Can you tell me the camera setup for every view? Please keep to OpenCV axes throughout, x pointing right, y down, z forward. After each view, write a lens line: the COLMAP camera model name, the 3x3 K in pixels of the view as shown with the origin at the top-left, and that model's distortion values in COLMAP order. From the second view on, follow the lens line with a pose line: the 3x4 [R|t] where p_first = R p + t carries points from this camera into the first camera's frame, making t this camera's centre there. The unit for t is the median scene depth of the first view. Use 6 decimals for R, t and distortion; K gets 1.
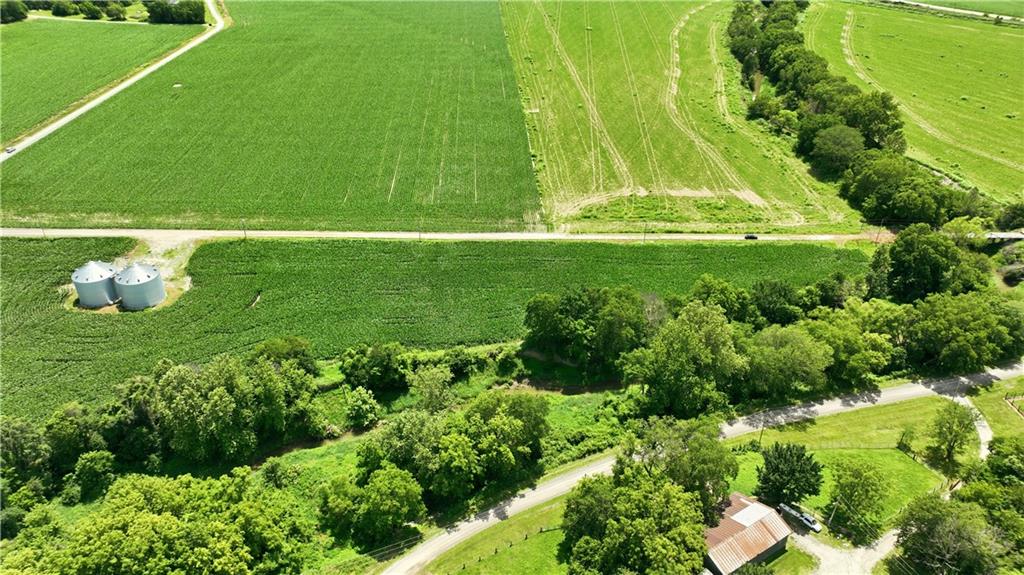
lens RADIAL K [[722.5, 0, 513.5], [0, 722.5, 286.6], [0, 0, 1]] dist [0.001614, 0.018345]
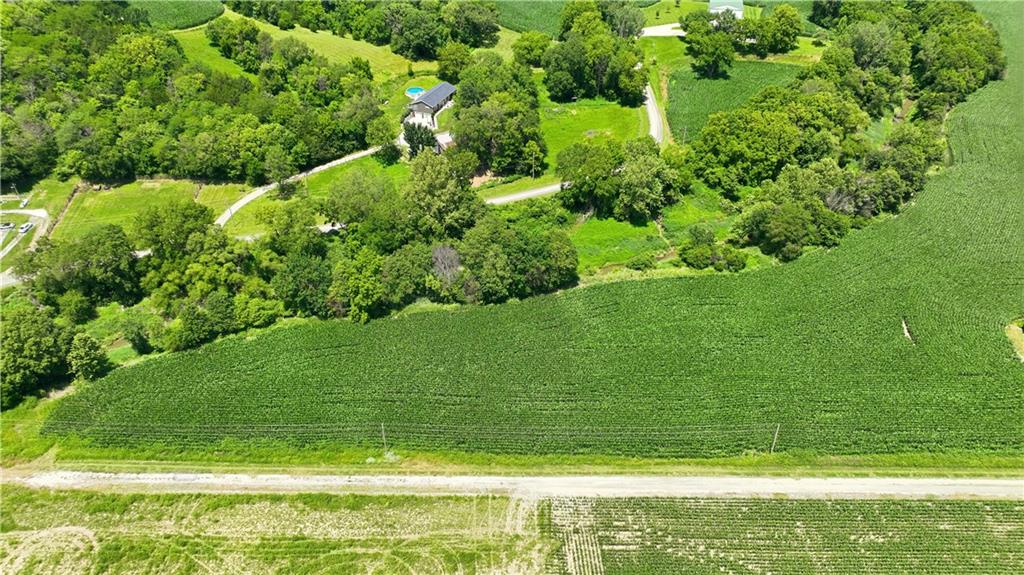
lens RADIAL K [[722.5, 0, 513.5], [0, 722.5, 286.6], [0, 0, 1]] dist [0.001614, 0.018345]
pose [[-0.999922, -0.011335, 0.005152, 0.073436], [0.000122, 0.404876, 0.914372, -0.627745], [-0.012450, 0.914302, -0.404843, 1.073165]]
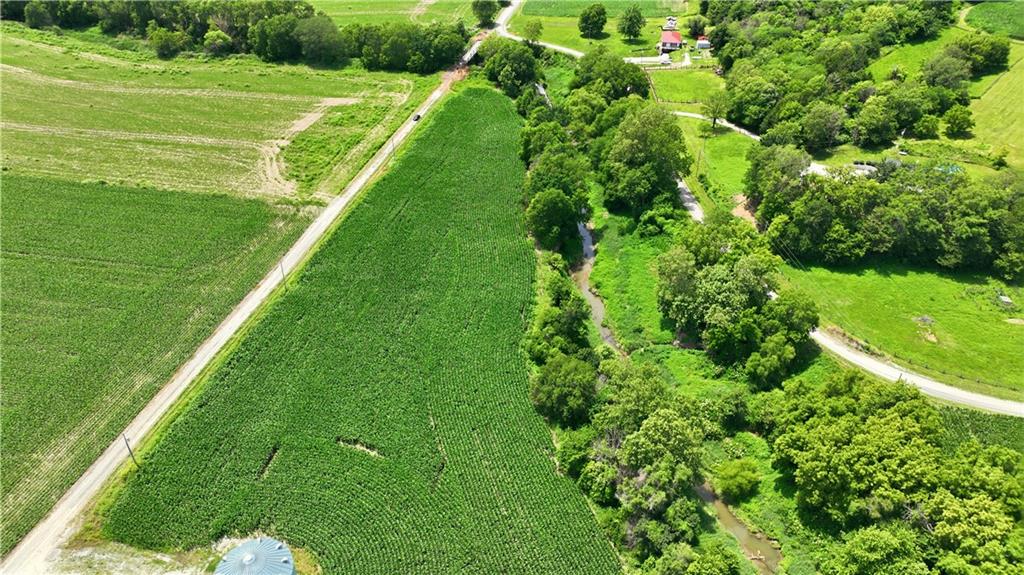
lens RADIAL K [[722.5, 0, 513.5], [0, 722.5, 286.6], [0, 0, 1]] dist [0.001614, 0.018345]
pose [[0.233226, -0.572431, 0.786084, -0.636543], [0.493486, 0.766222, 0.411553, -0.247394], [-0.837900, 0.291937, 0.461189, 0.440009]]
